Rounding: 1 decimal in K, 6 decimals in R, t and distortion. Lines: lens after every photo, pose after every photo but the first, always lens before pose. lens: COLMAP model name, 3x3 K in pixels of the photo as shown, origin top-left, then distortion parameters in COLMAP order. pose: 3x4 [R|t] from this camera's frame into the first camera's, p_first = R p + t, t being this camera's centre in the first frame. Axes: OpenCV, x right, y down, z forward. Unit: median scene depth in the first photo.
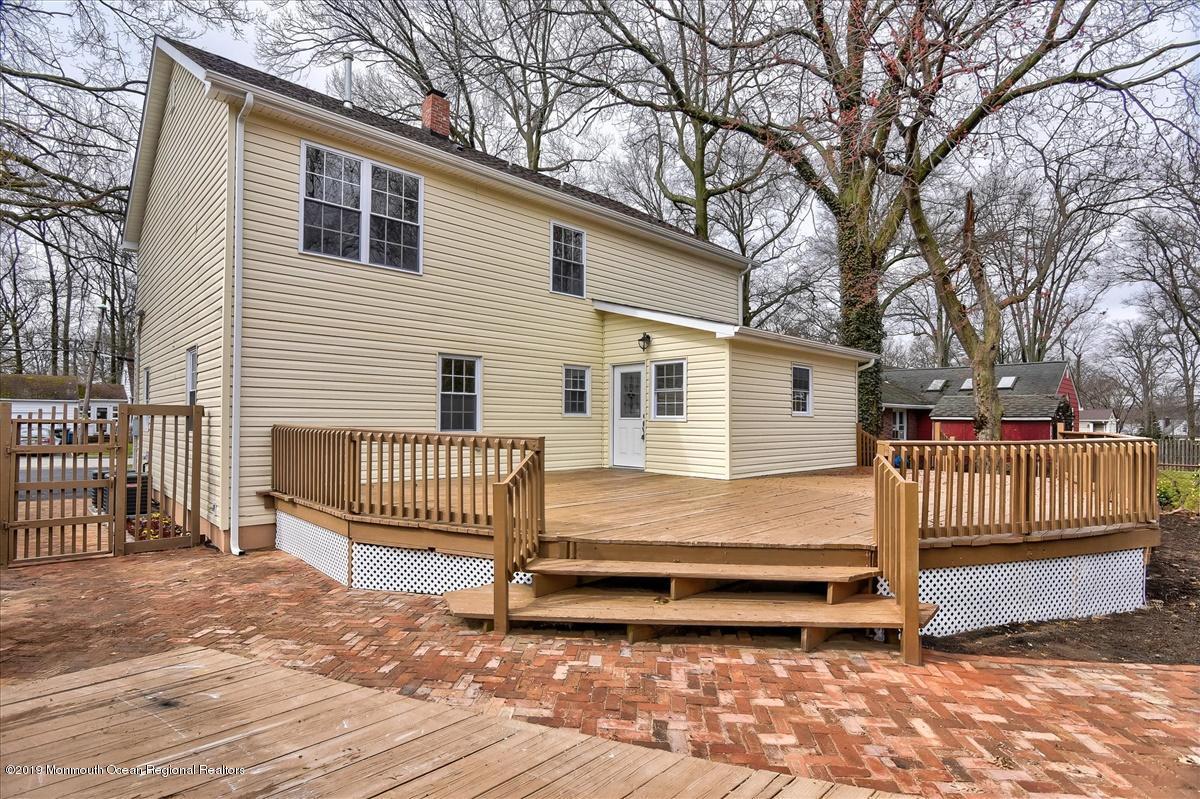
lens RADIAL K [[585.3, 0, 599.9], [0, 585.3, 411.8], [0, 0, 1]] dist [-0.017696, -0.000162]
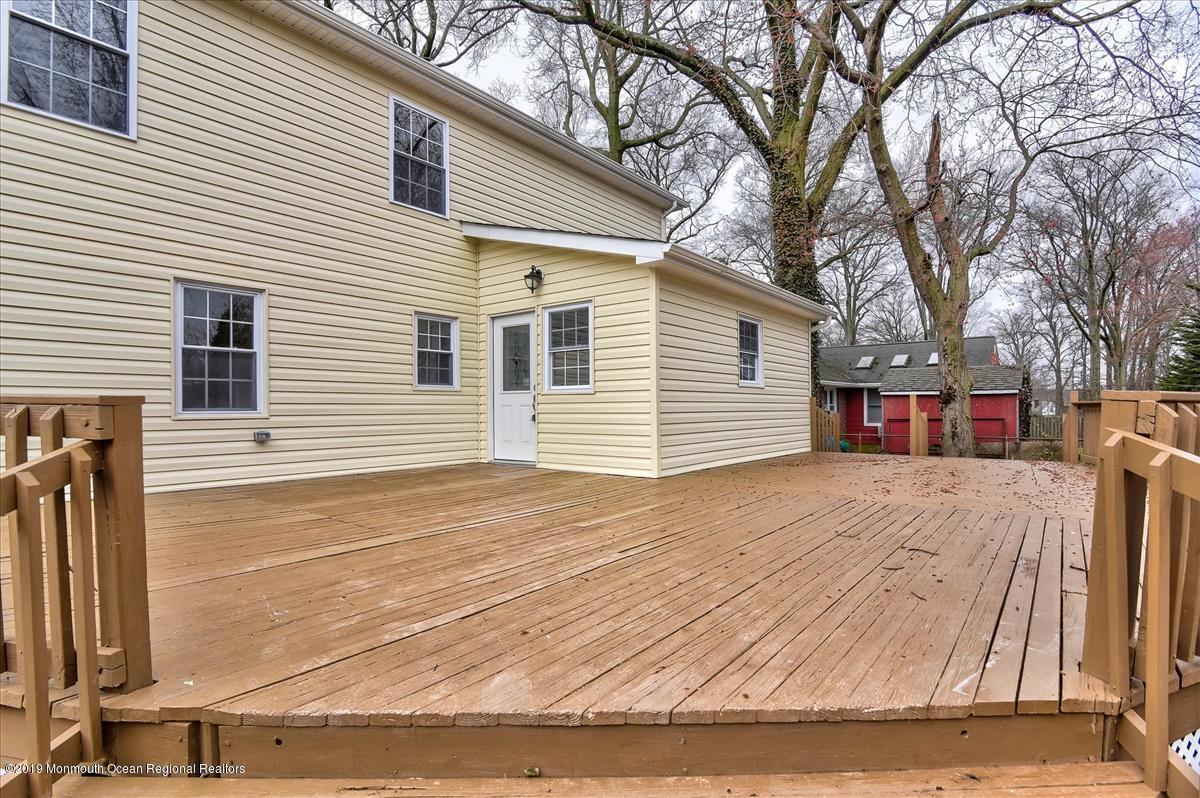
lens RADIAL K [[585.3, 0, 598.4], [0, 585.3, 404.3], [0, 0, 1]] dist [-0.017696, -0.000162]
pose [[0.990716, -0.012275, 0.135392, 0.054084], [0.011239, 0.999901, 0.008411, 0.021406], [-0.135482, -0.006812, 0.990756, 0.291147]]
